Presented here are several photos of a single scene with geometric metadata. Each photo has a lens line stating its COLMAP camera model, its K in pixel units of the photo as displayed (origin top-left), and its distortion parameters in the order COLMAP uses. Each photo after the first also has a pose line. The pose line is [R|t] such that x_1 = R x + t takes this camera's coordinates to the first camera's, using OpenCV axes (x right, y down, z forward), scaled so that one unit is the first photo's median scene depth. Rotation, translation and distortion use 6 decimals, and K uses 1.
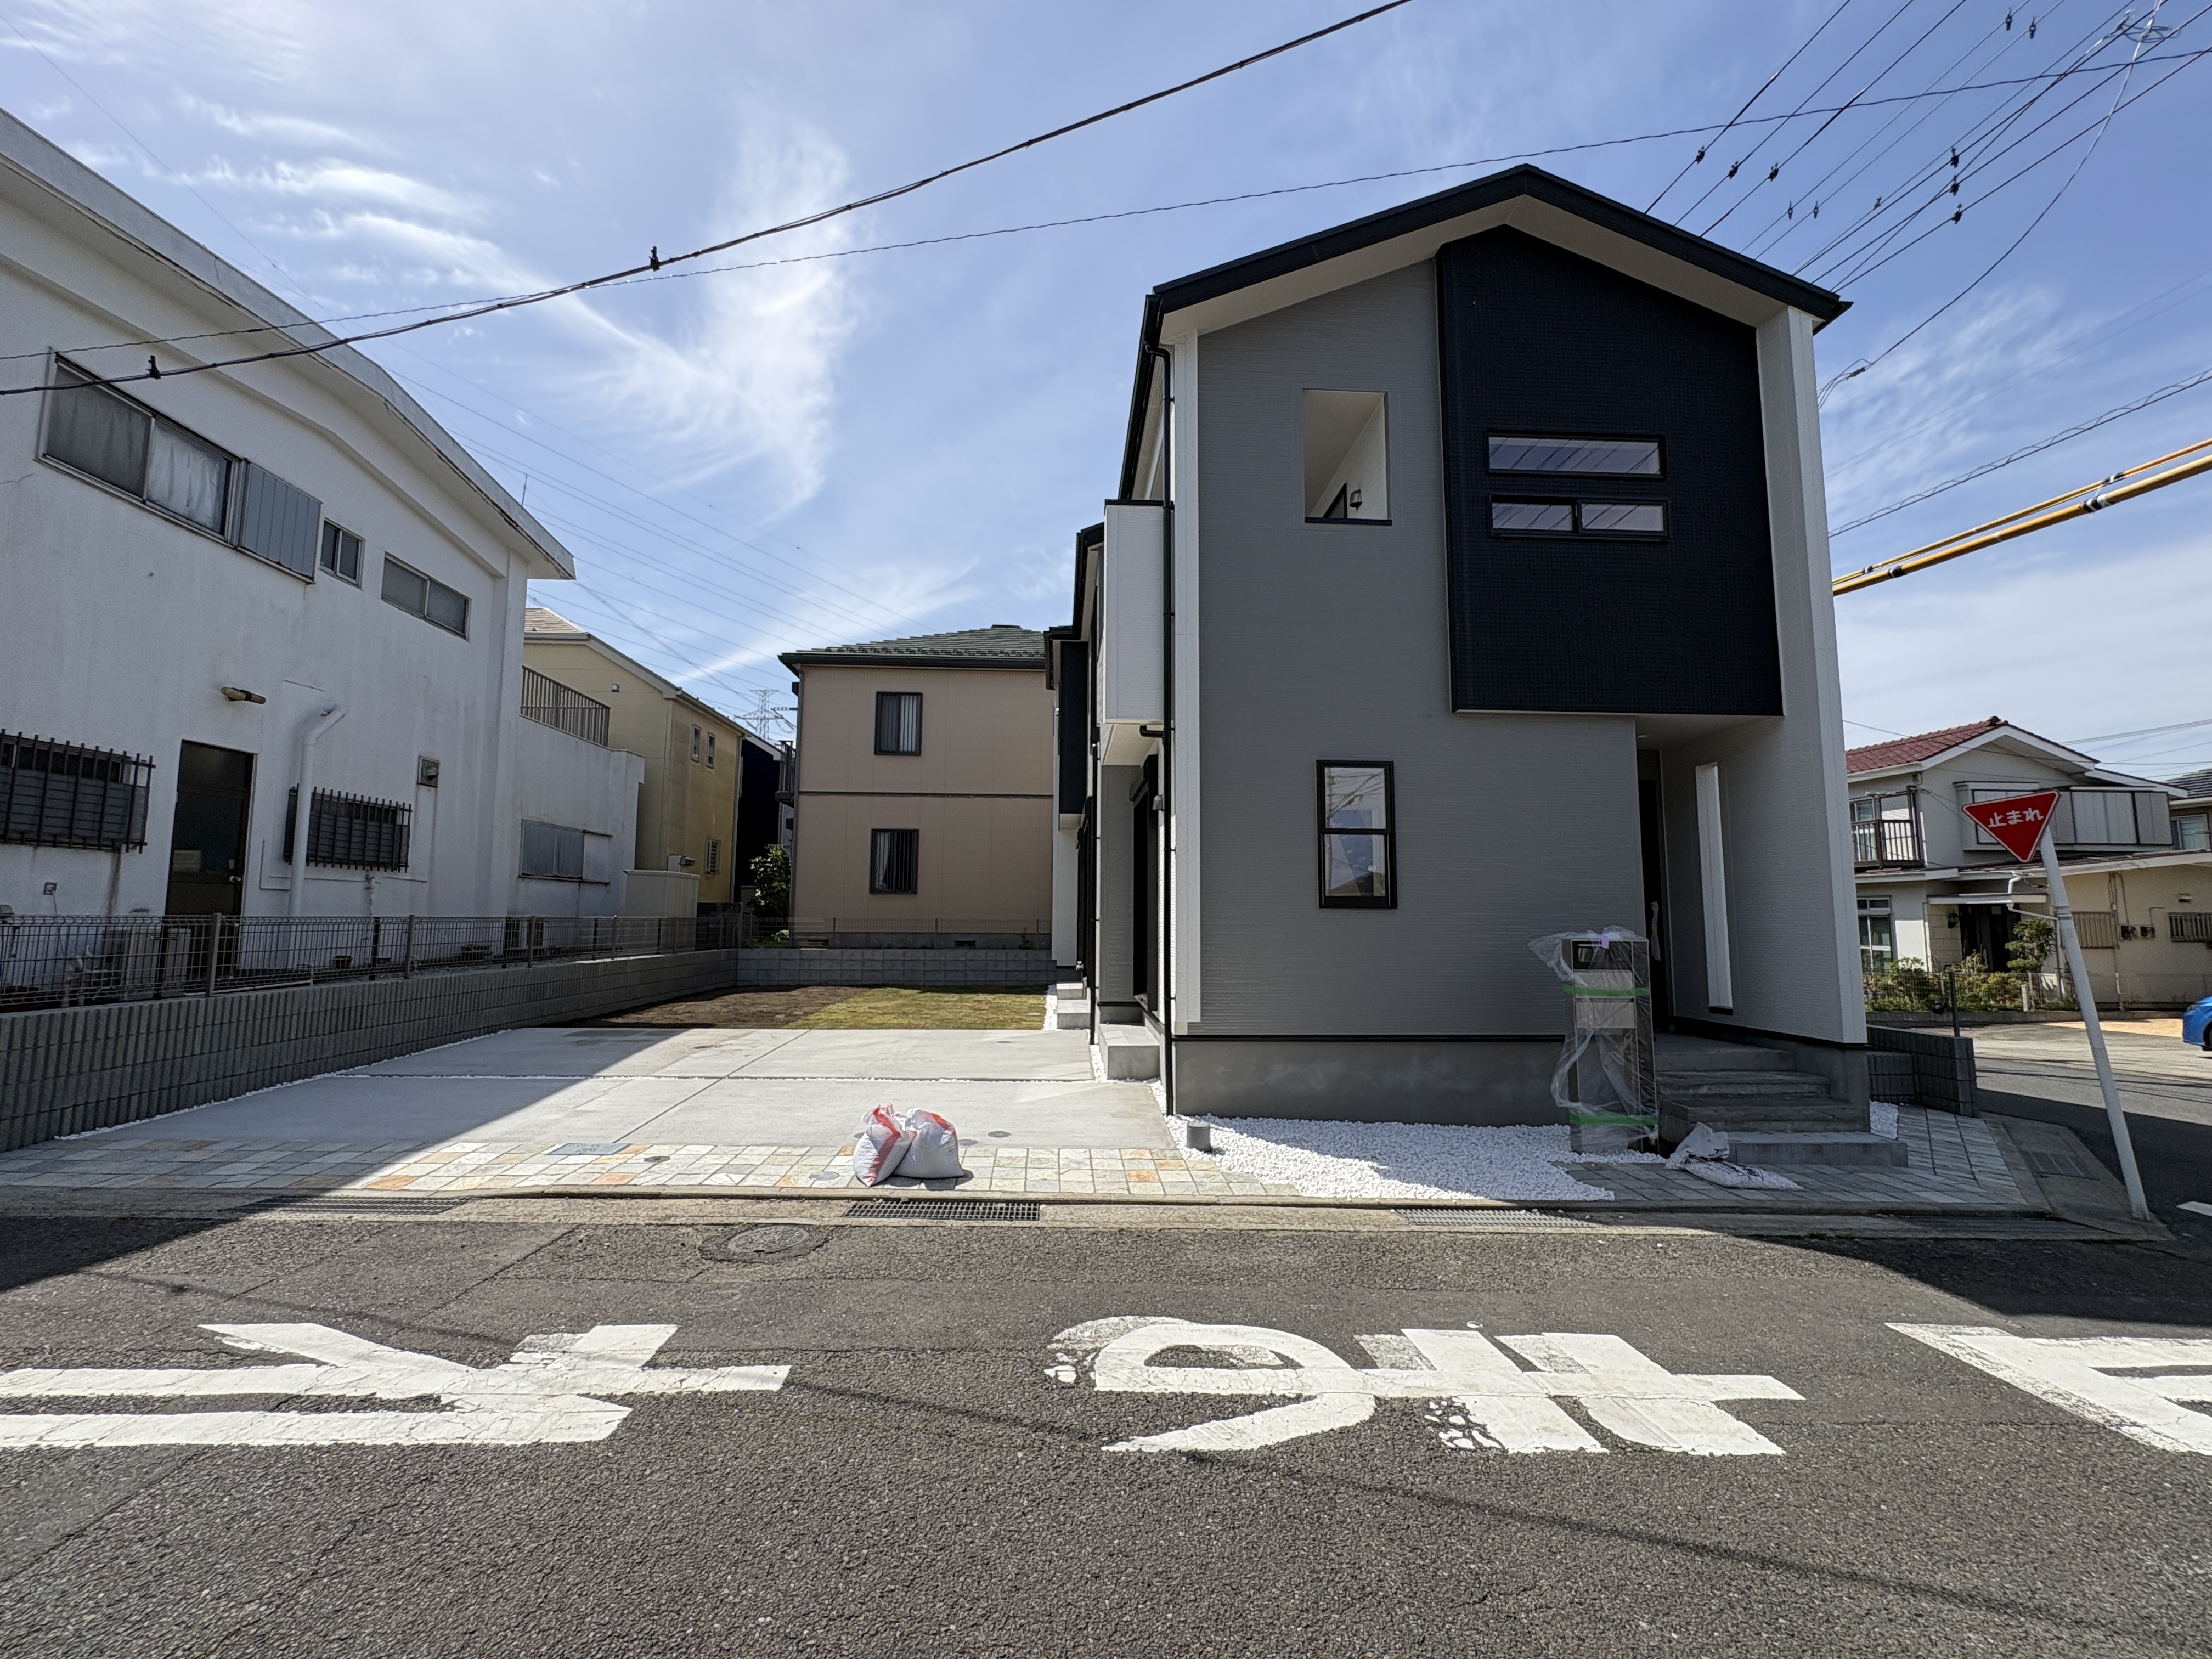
lens RADIAL K [[880.7, 0, 1106.0], [0, 880.7, 829.5], [0, 0, 1]] dist [-0.001427, -0.000098]
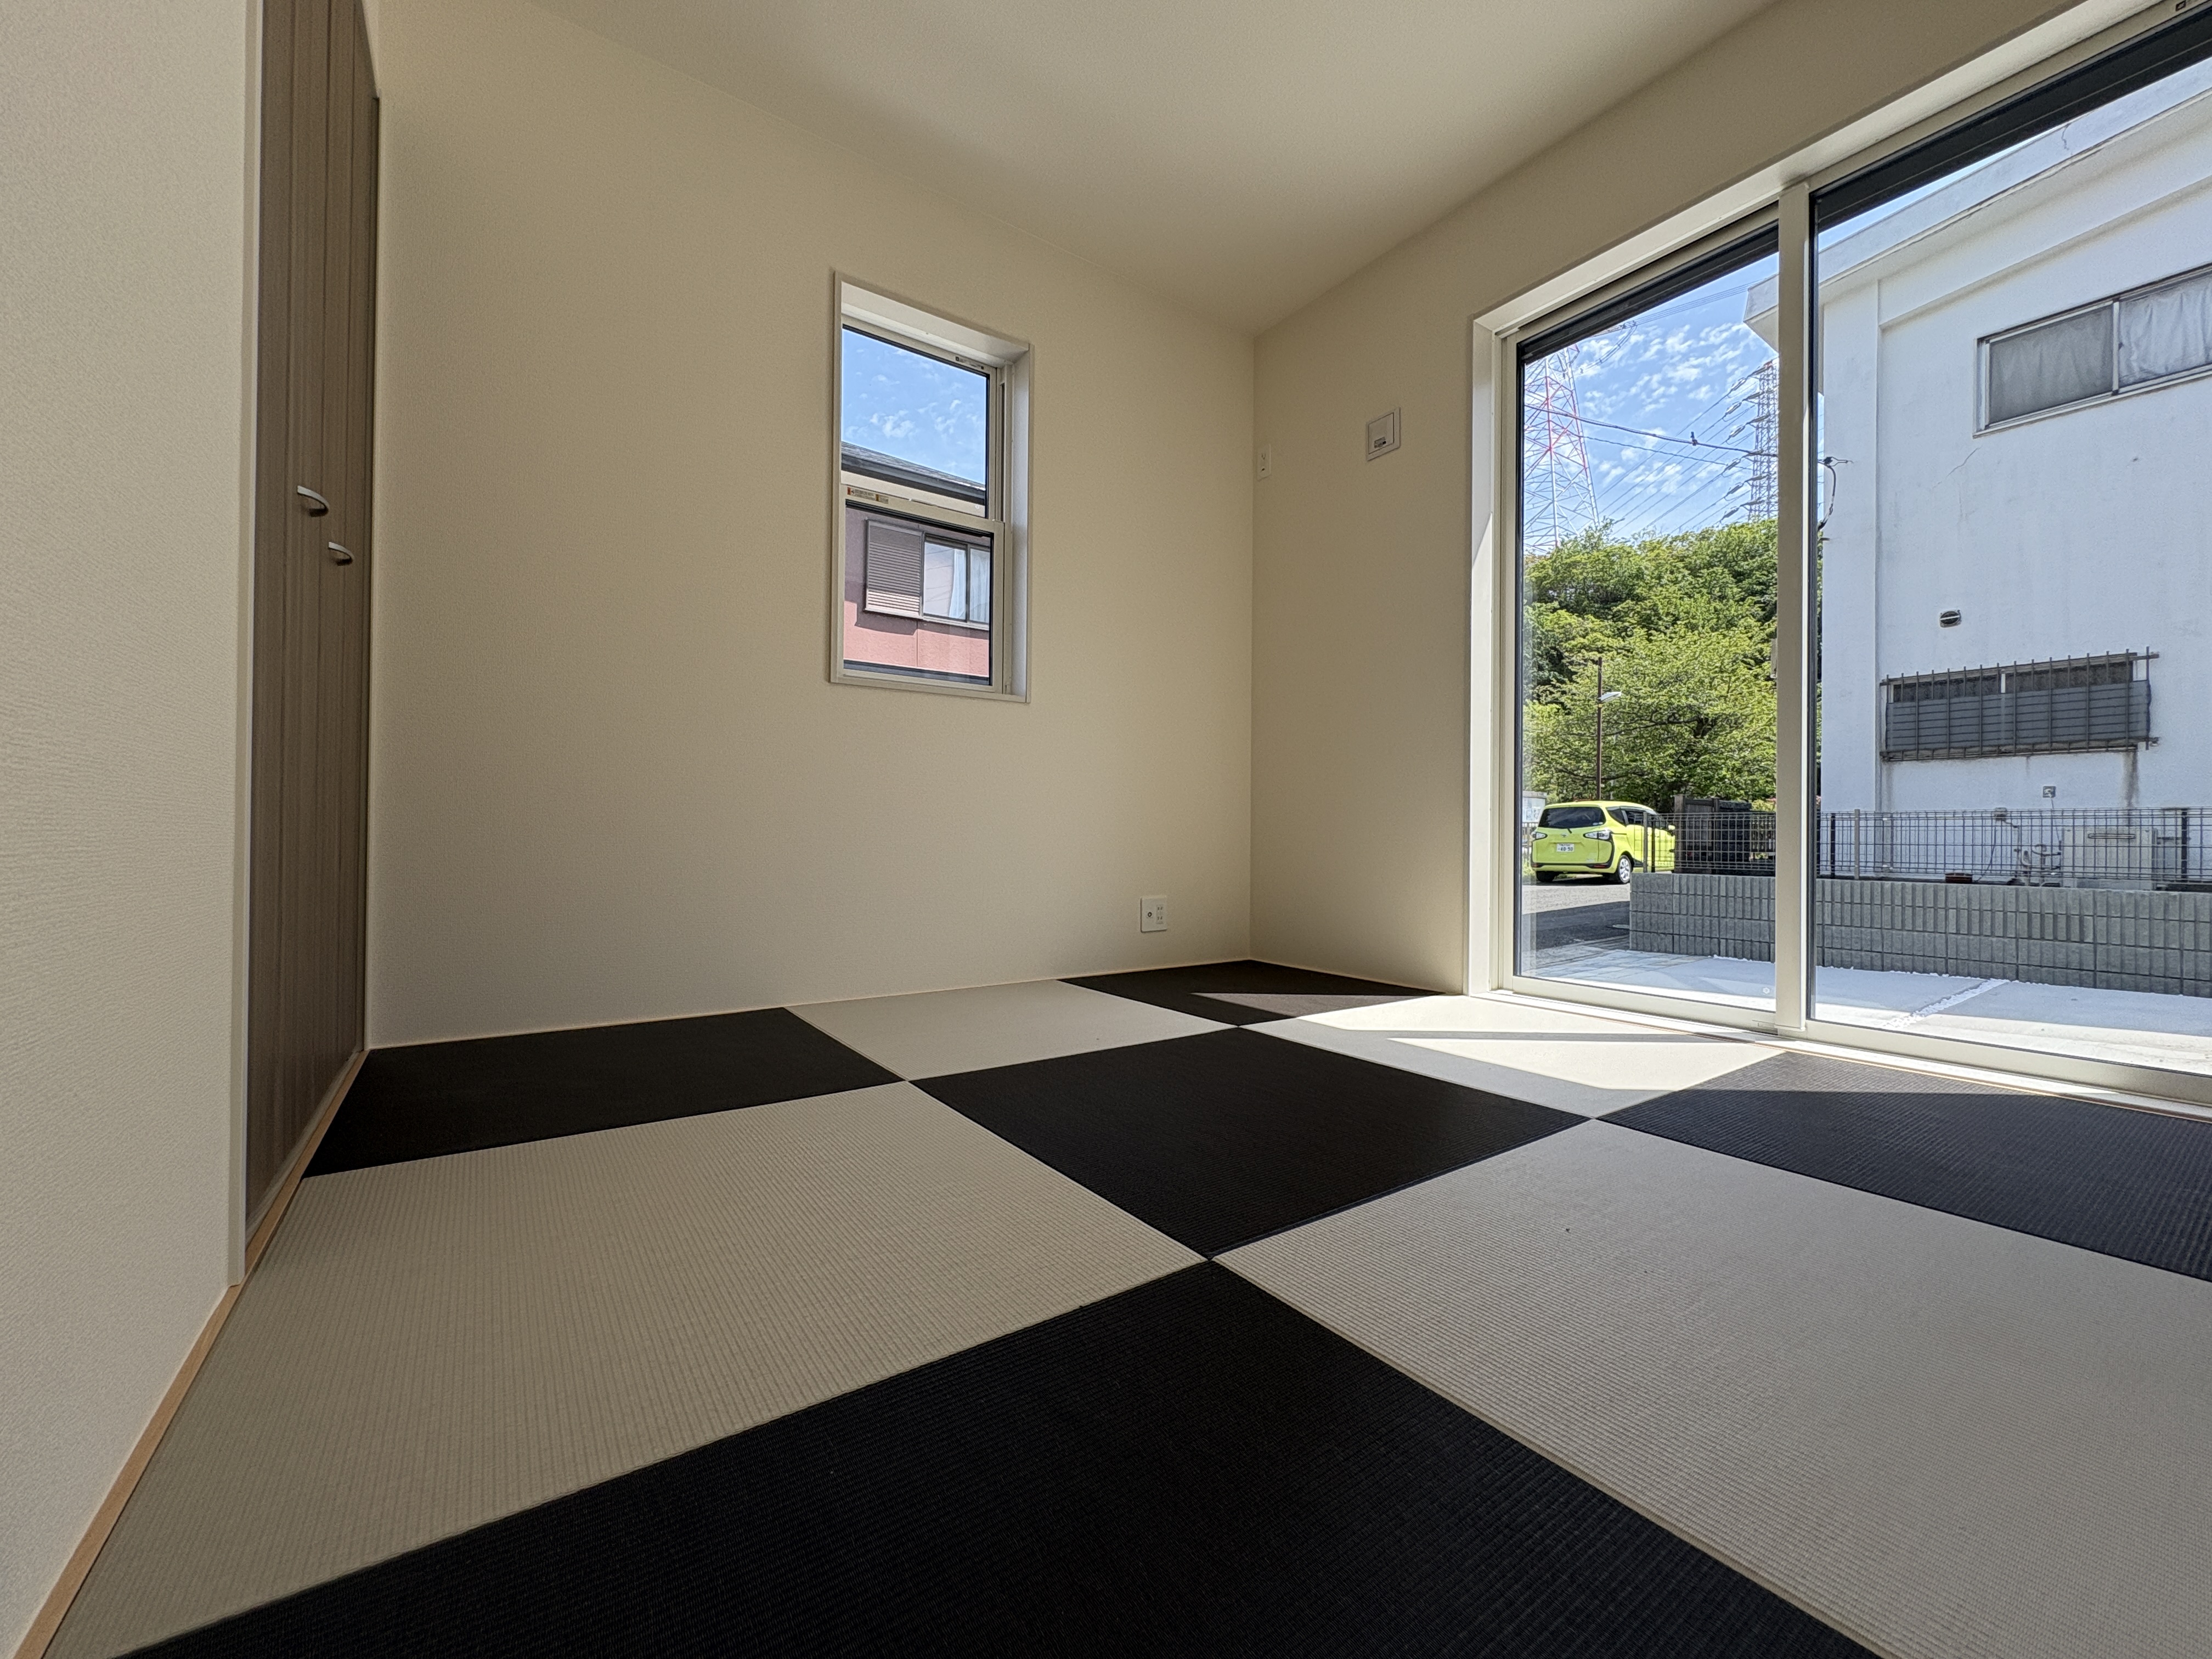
lens RADIAL K [[880.7, 0, 1106.0], [0, 880.7, 829.5], [0, 0, 1]] dist [-0.001427, -0.000098]
pose [[-0.846059, -0.008362, -0.533024, 0.394908], [0.047612, 0.994696, -0.091178, 0.156513], [0.530959, -0.102521, -0.841173, 1.270865]]
